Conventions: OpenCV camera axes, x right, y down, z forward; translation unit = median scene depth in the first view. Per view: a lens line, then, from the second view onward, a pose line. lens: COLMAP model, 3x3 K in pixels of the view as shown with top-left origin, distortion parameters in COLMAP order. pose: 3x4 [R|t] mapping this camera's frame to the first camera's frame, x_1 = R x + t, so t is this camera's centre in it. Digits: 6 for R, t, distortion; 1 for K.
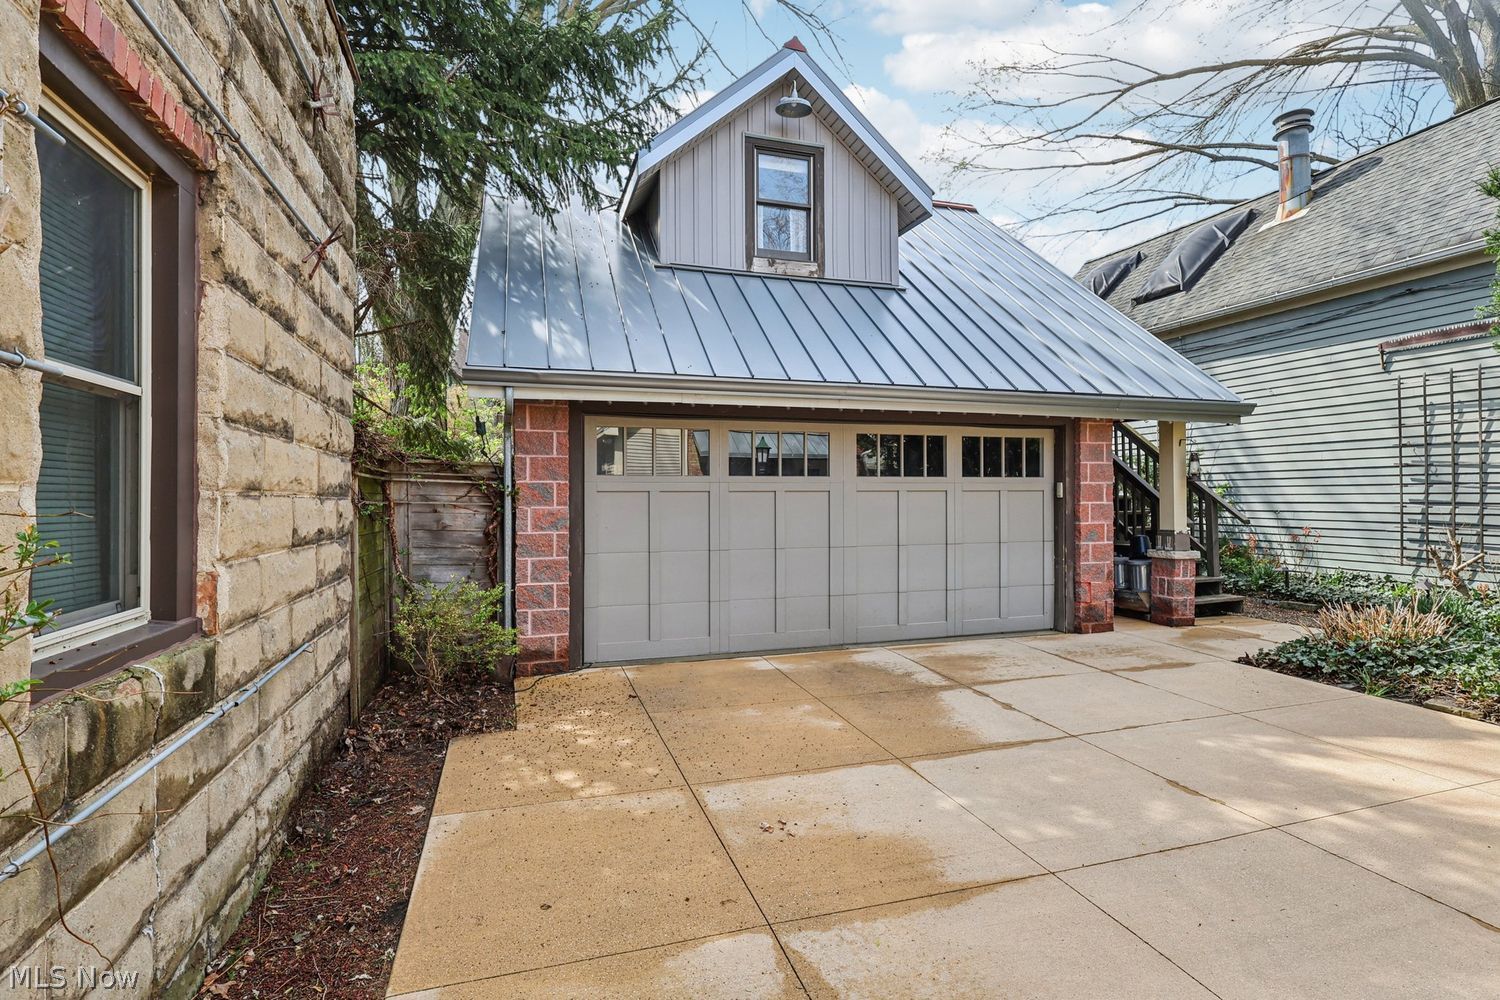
lens RADIAL K [[704.9, 0, 743.1], [0, 704.9, 500.2], [0, 0, 1]] dist [-0.000853, -0.000161]
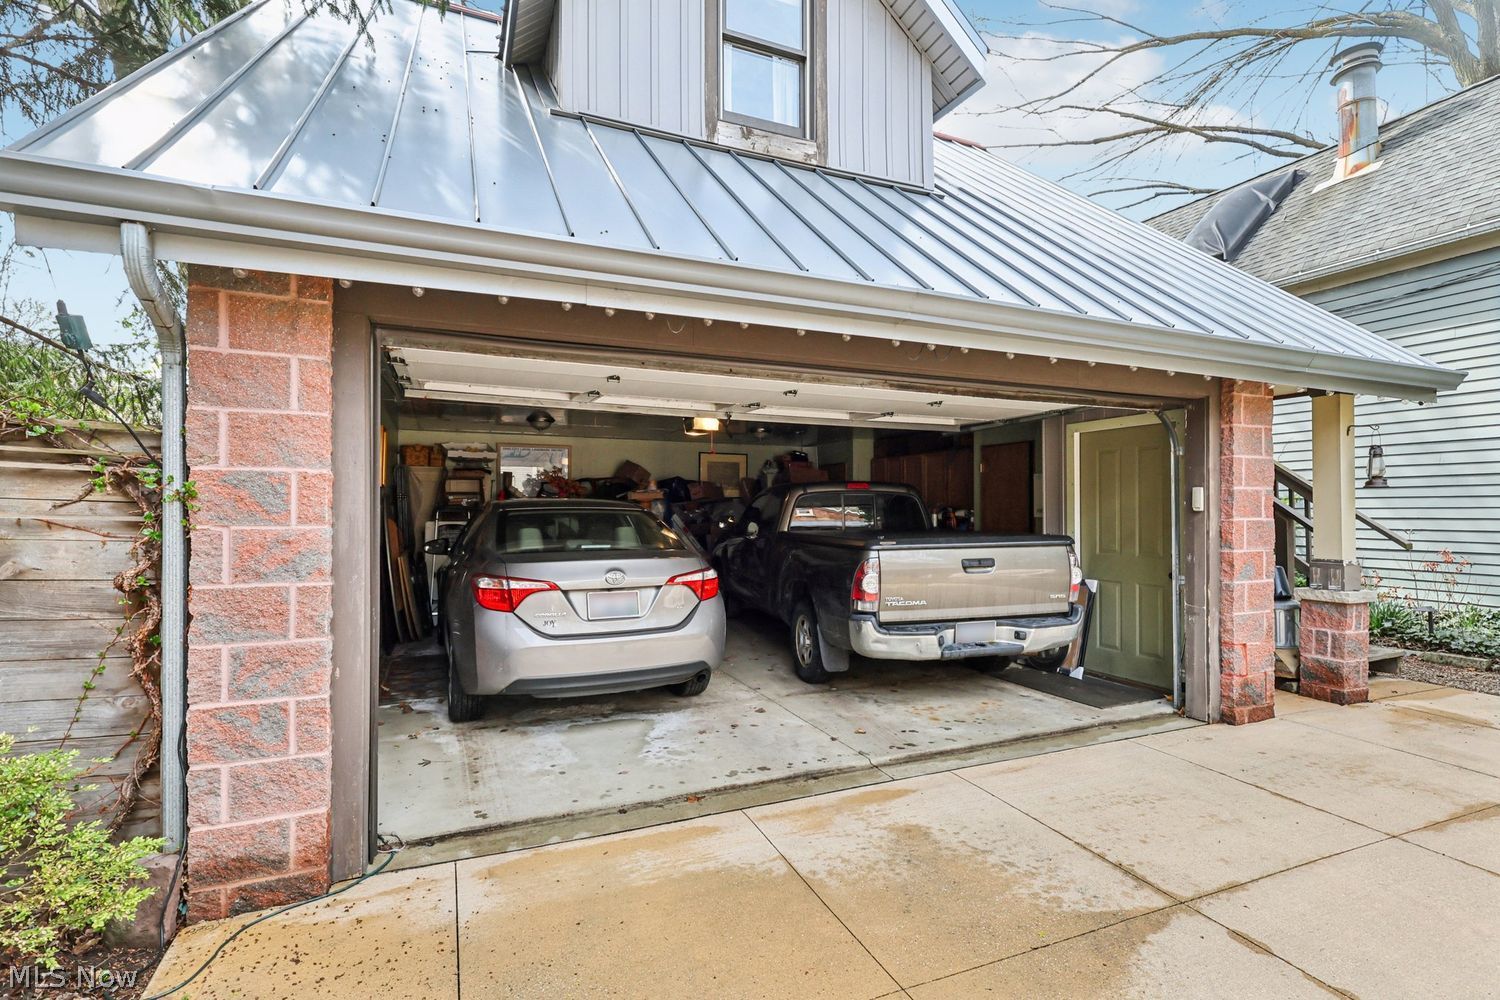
lens RADIAL K [[704.9, 0, 756.8], [0, 704.9, 501.5], [0, 0, 1]] dist [-0.000853, -0.000161]
pose [[0.993410, 0.005299, 0.114489, -0.021317], [-0.003290, 0.999837, -0.017729, 0.000529], [-0.114564, 0.017236, 0.993266, 0.403145]]
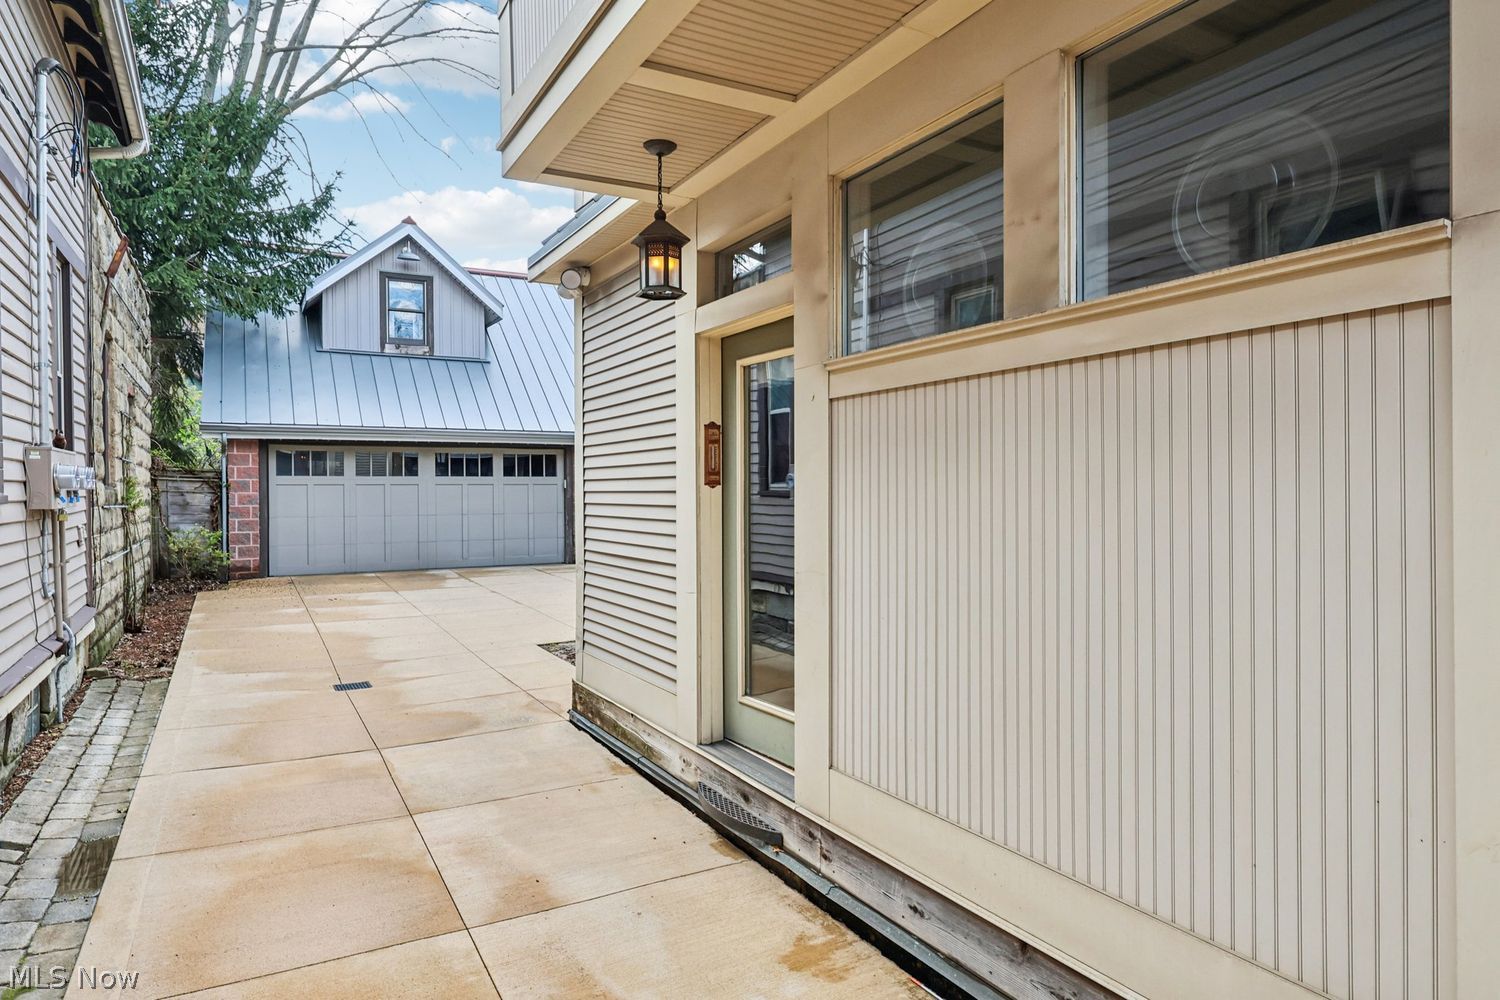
lens RADIAL K [[911.8, 0, 752.4], [0, 911.8, 499.9], [0, 0, 1]] dist [0.003275, 0.001679]
pose [[0.979482, -0.003898, 0.201495, 0.445065], [0.003235, 0.999988, 0.003622, 0.019069], [-0.201507, -0.002896, 0.979483, -1.337680]]
